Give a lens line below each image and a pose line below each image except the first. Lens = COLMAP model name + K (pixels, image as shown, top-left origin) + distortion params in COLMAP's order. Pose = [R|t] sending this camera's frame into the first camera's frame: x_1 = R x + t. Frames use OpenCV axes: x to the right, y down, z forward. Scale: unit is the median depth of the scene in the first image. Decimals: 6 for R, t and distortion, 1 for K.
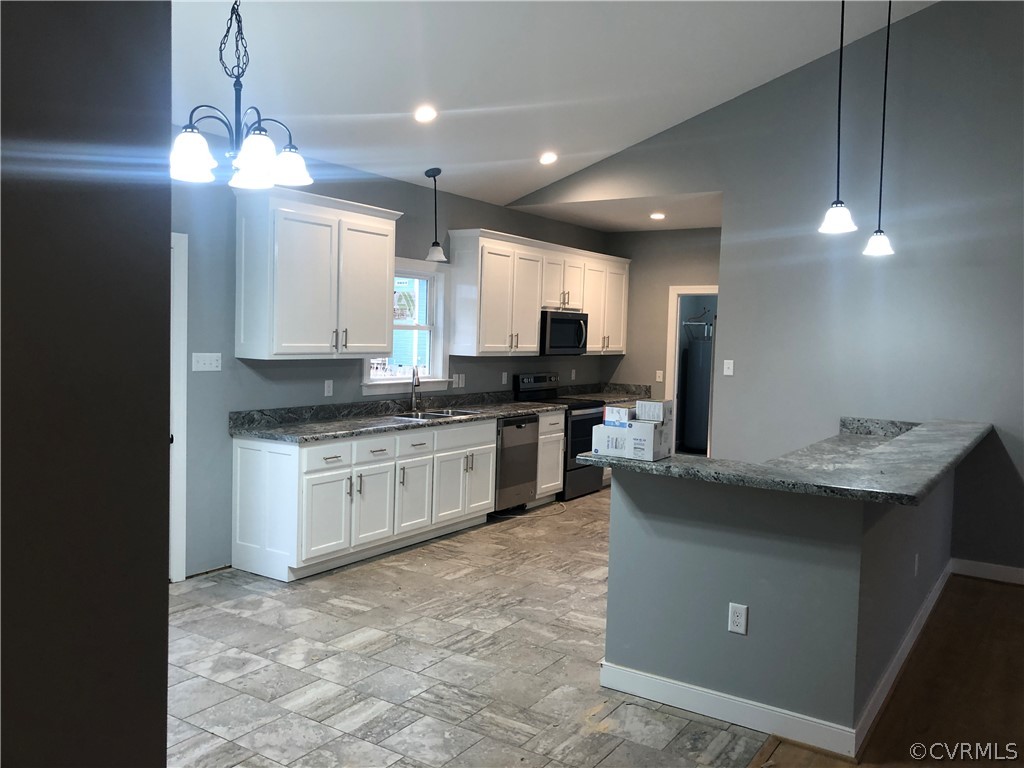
lens RADIAL K [[828.4, 0, 512.0], [0, 828.4, 384.0], [0, 0, 1]] dist [-0.000186, -0.000834]
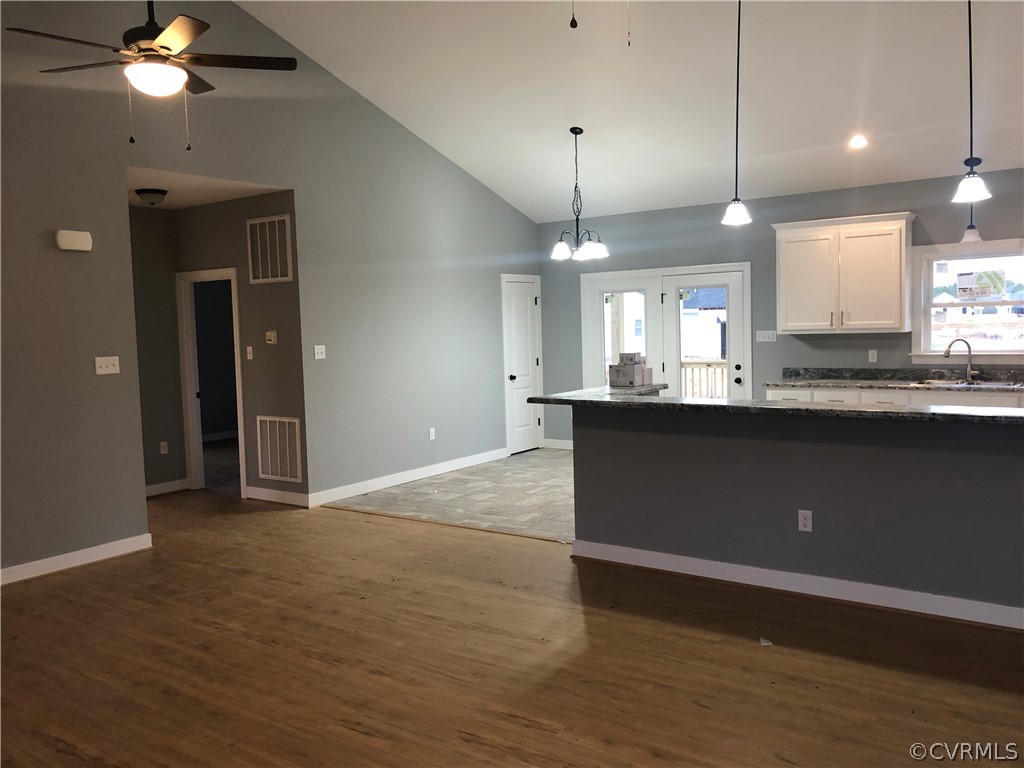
lens RADIAL K [[828.4, 0, 512.0], [0, 828.4, 384.0], [0, 0, 1]] dist [-0.000186, -0.000834]
pose [[-0.022028, 0.048185, -0.998595, 1.111119], [-0.033518, 0.998241, 0.048907, 0.004230], [0.999195, 0.034548, -0.020374, 0.461471]]
